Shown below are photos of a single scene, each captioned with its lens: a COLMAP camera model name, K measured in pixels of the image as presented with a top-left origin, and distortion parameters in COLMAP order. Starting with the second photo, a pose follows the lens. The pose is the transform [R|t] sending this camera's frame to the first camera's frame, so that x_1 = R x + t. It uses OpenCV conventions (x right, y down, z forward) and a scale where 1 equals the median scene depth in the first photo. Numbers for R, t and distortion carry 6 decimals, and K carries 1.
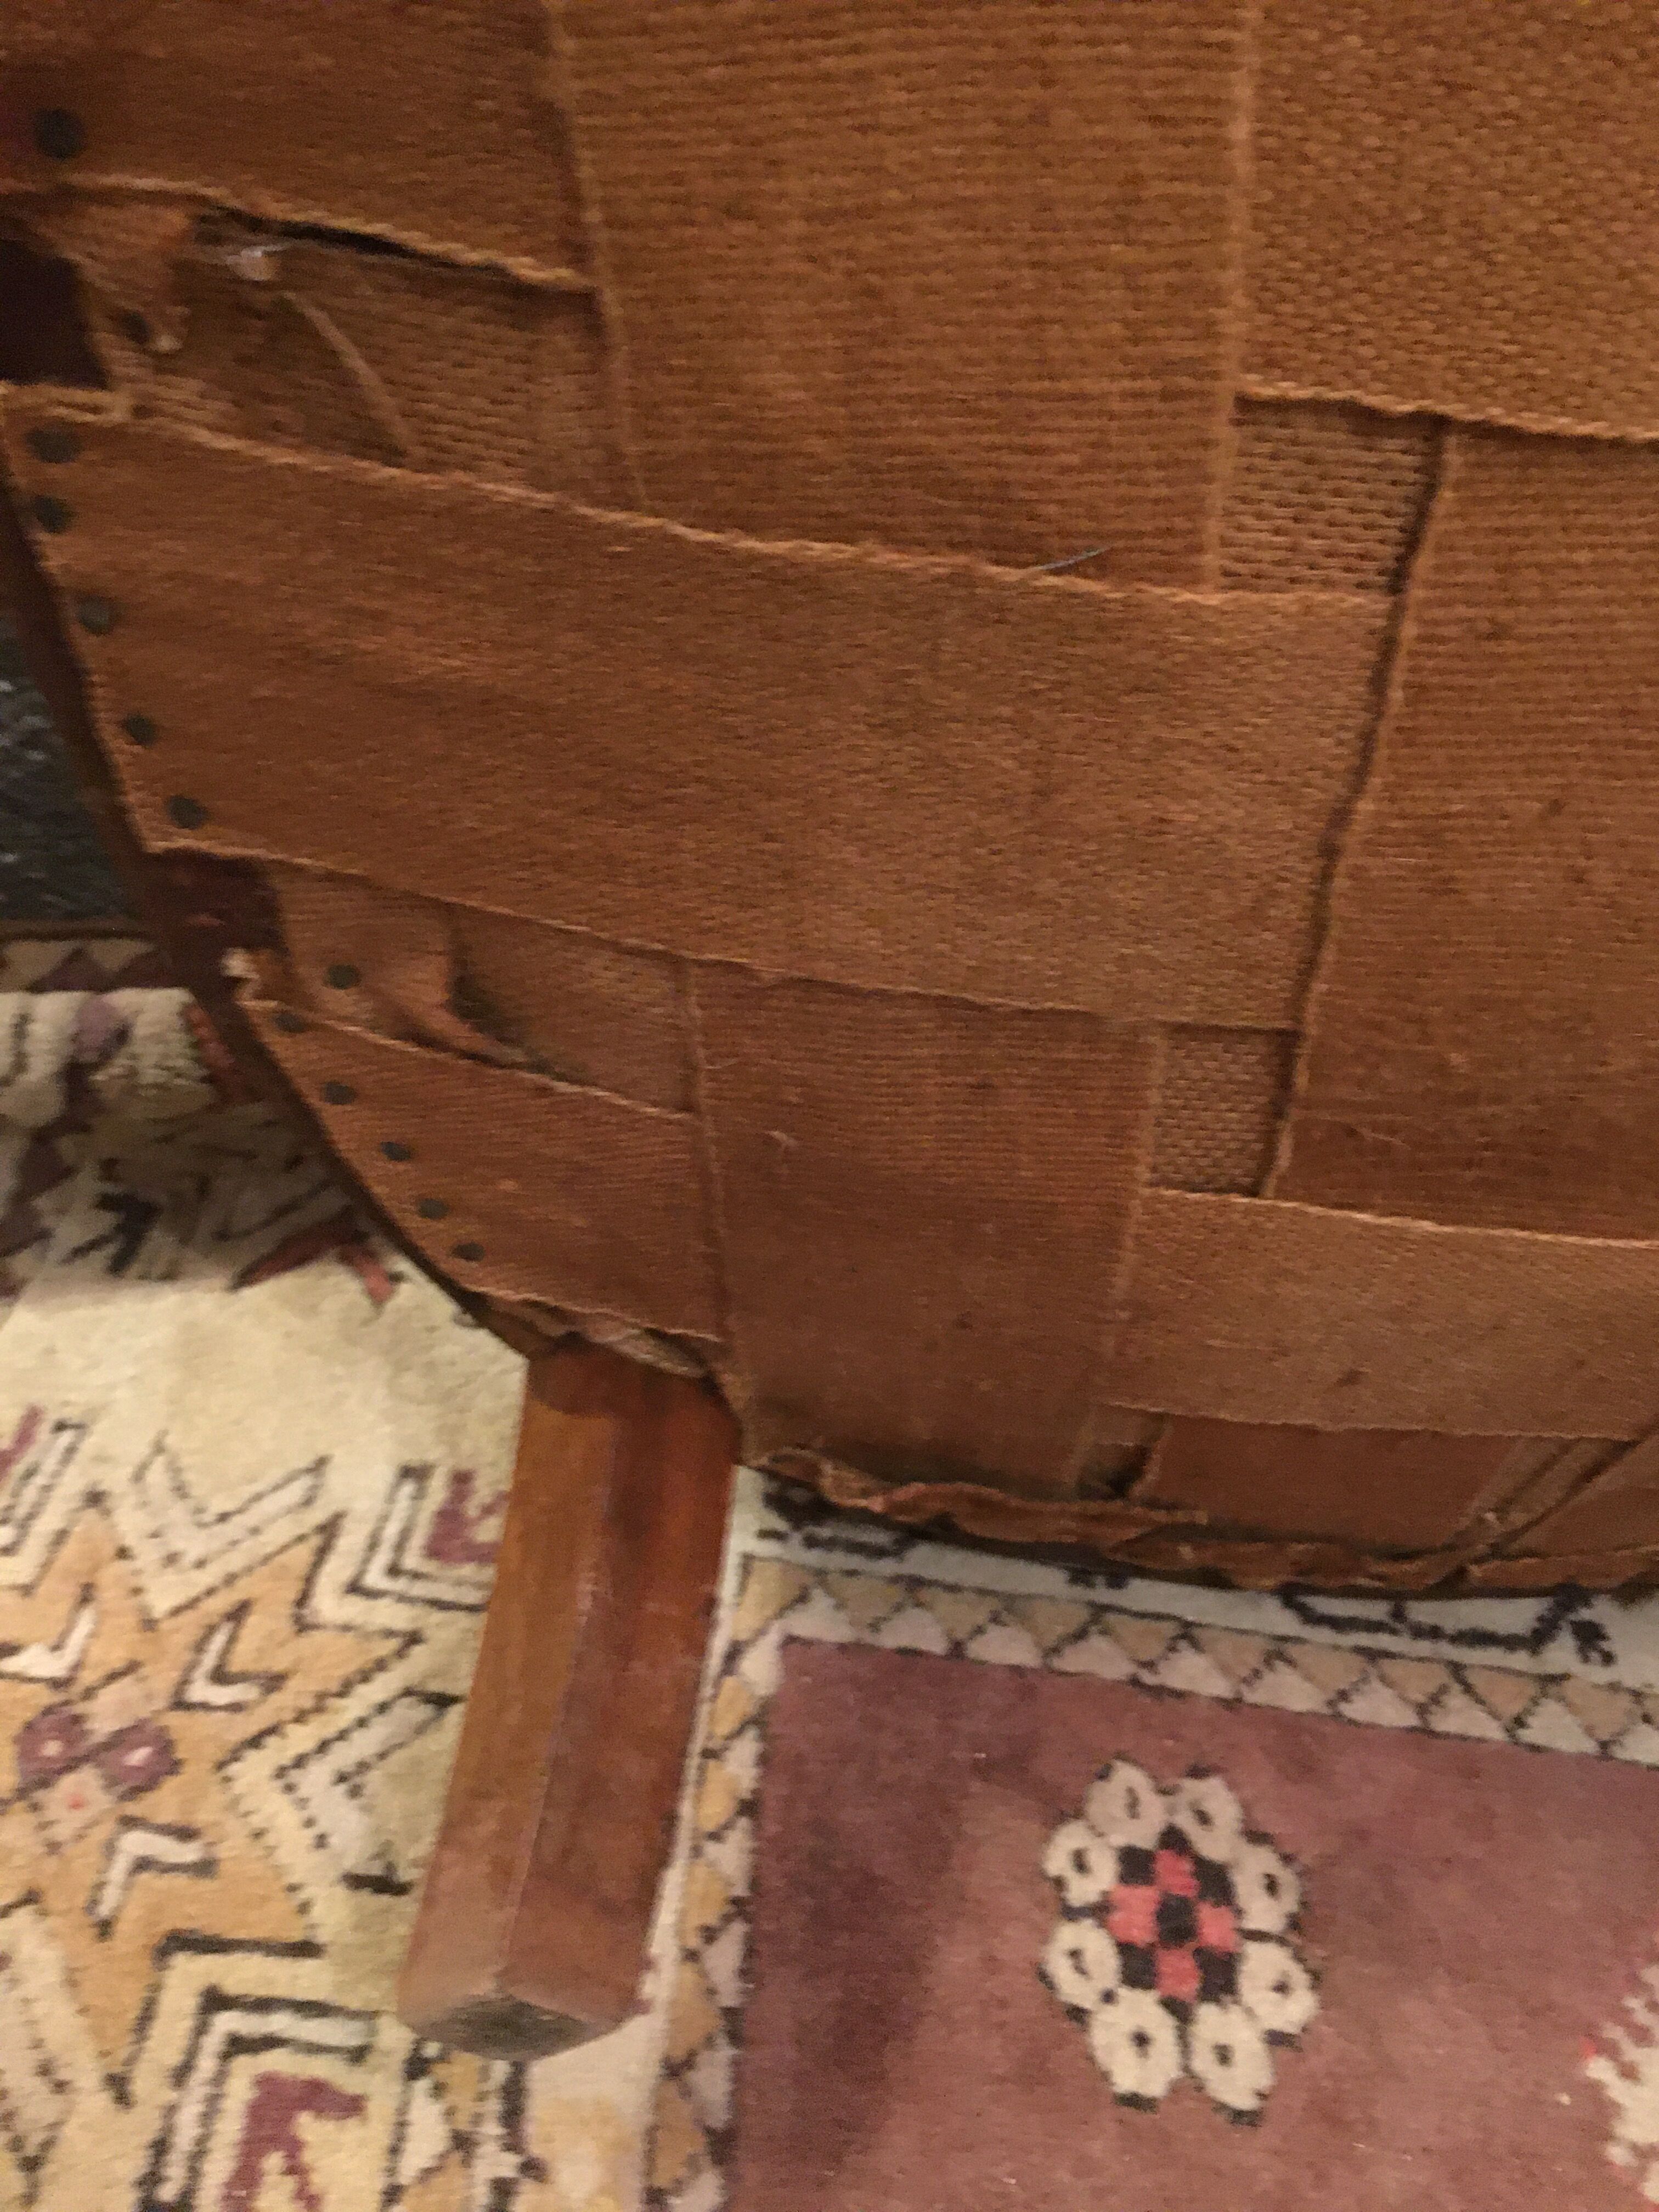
lens RADIAL K [[1895.4, 0, 822.1], [0, 1895.4, 1128.0], [0, 0, 1]] dist [0.071072, -0.114173]
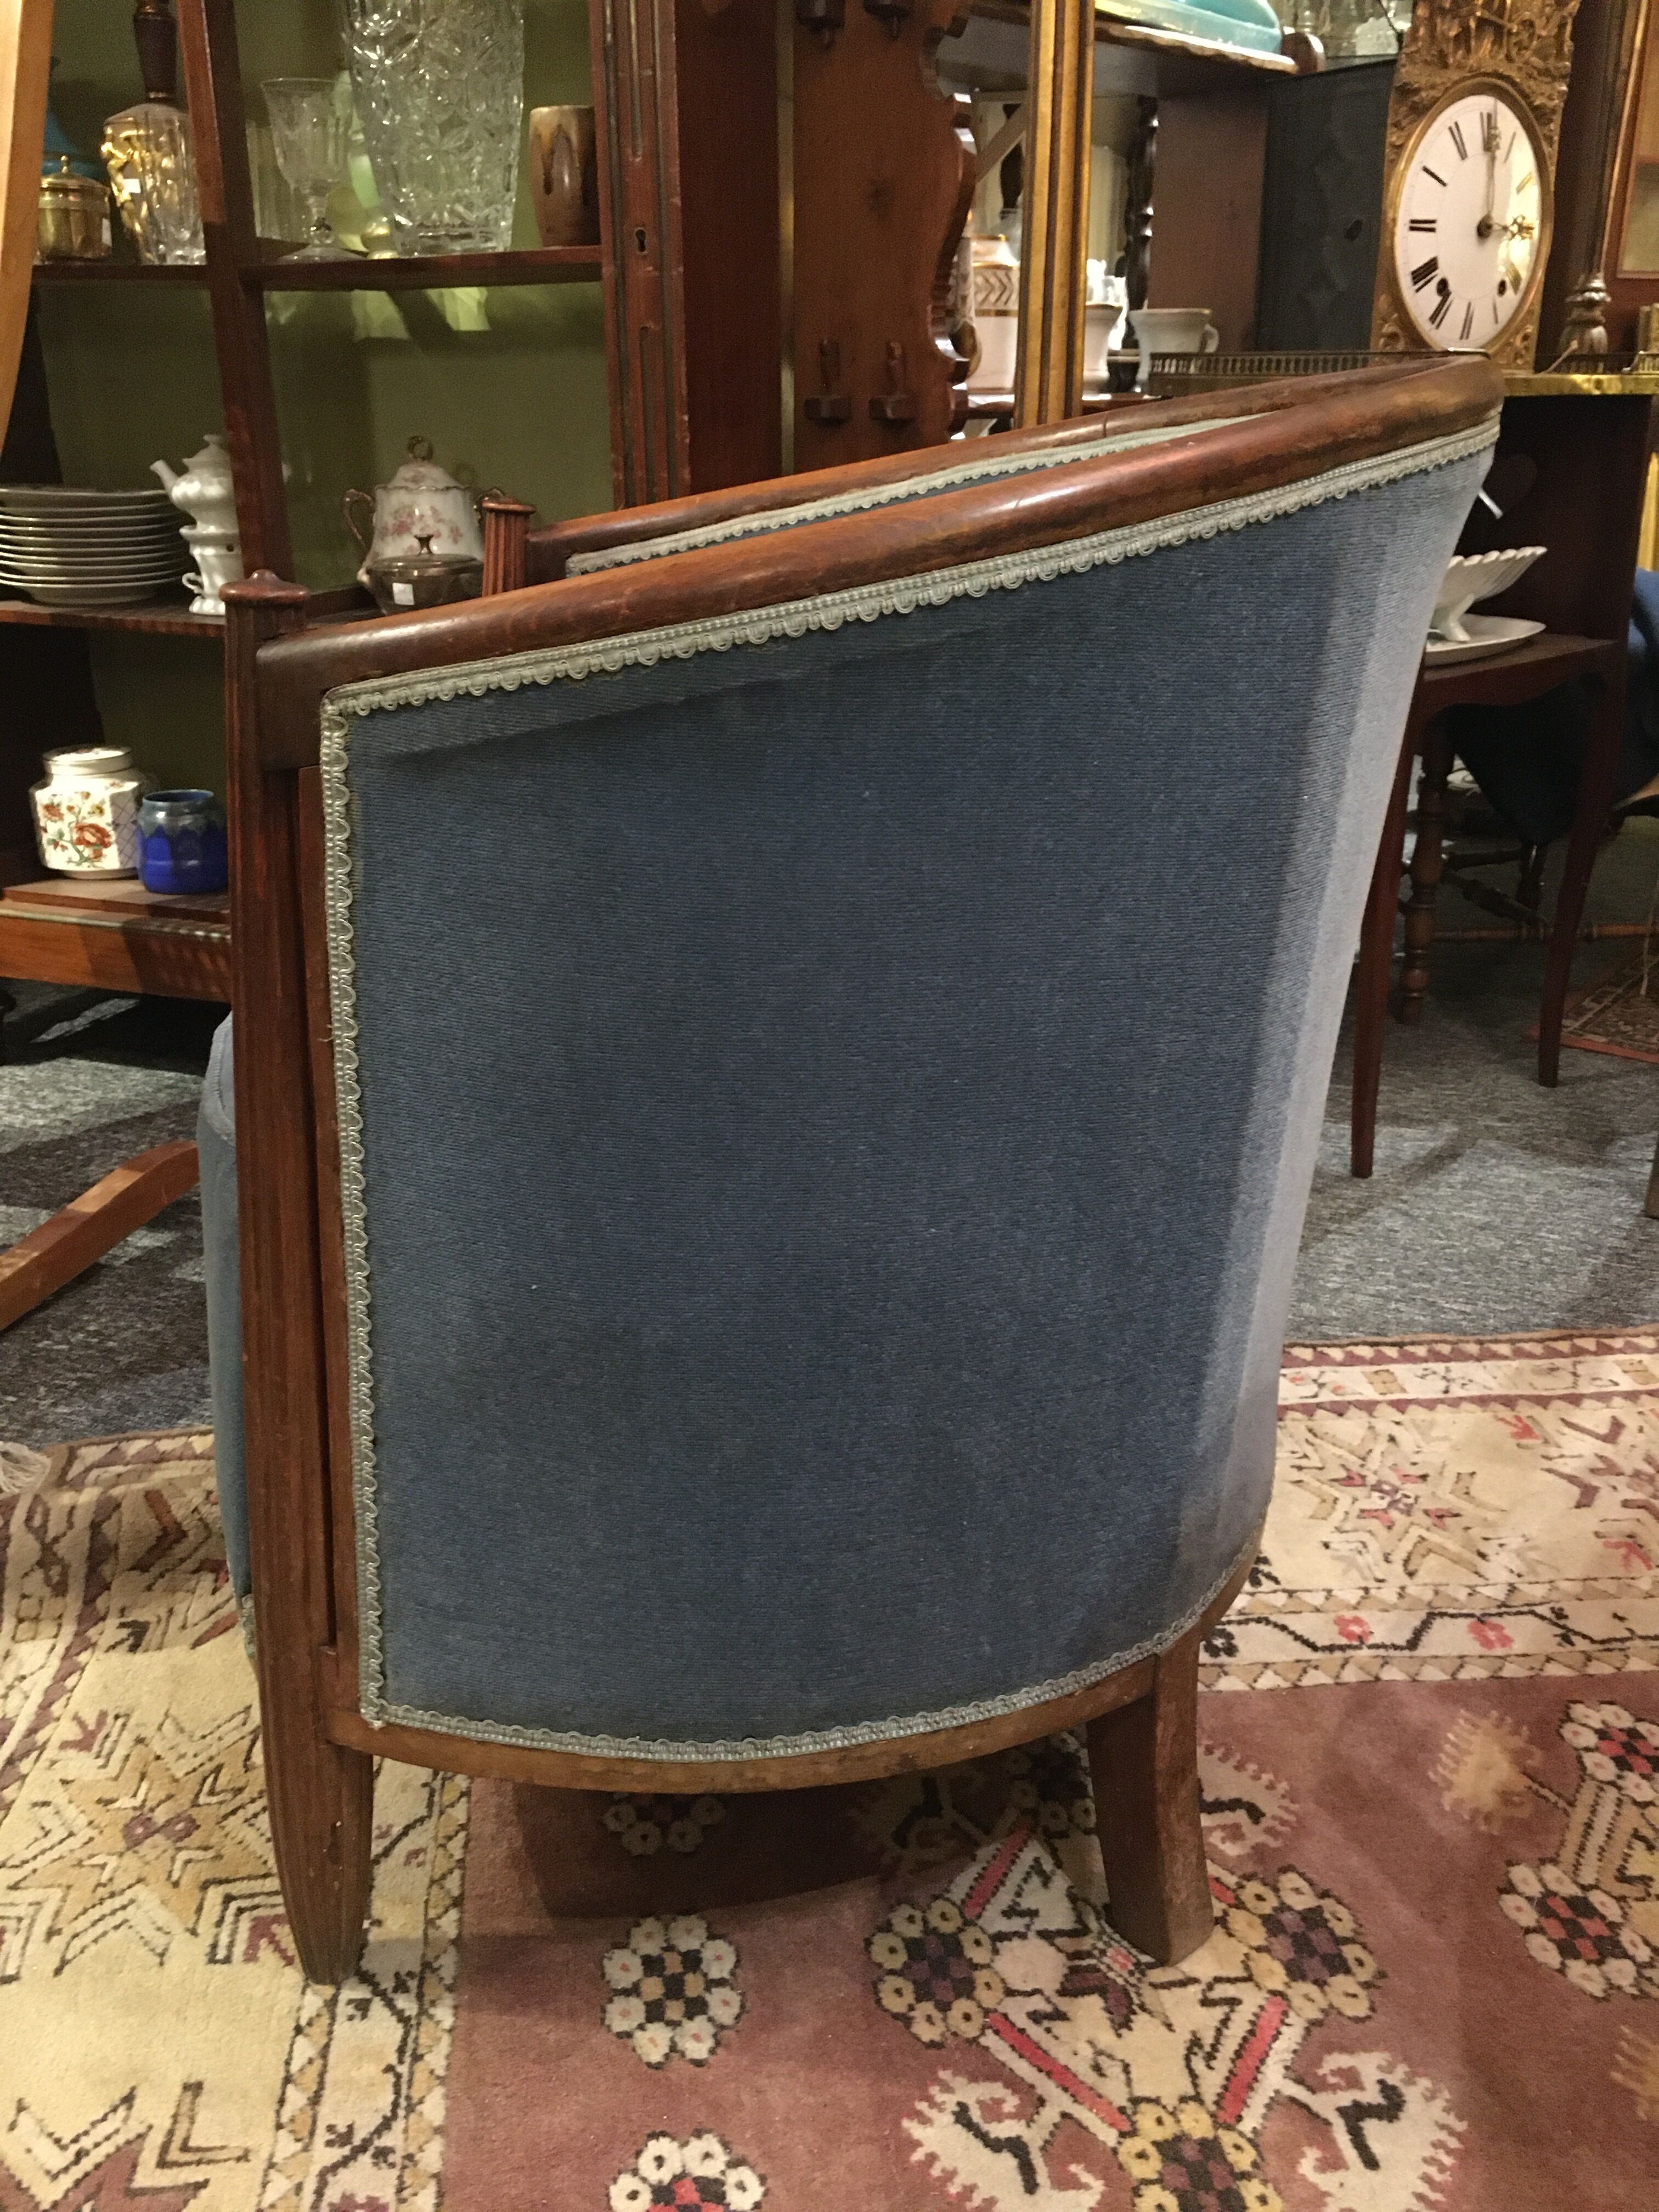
lens RADIAL K [[1895.4, 0, 824.0], [0, 1895.4, 1106.0], [0, 0, 1]] dist [0.071072, -0.114173]
pose [[0.977425, -0.180615, 0.109627, 0.259842], [0.206760, 0.924445, -0.320394, 0.407308], [-0.043476, 0.335828, 0.940920, -1.314523]]
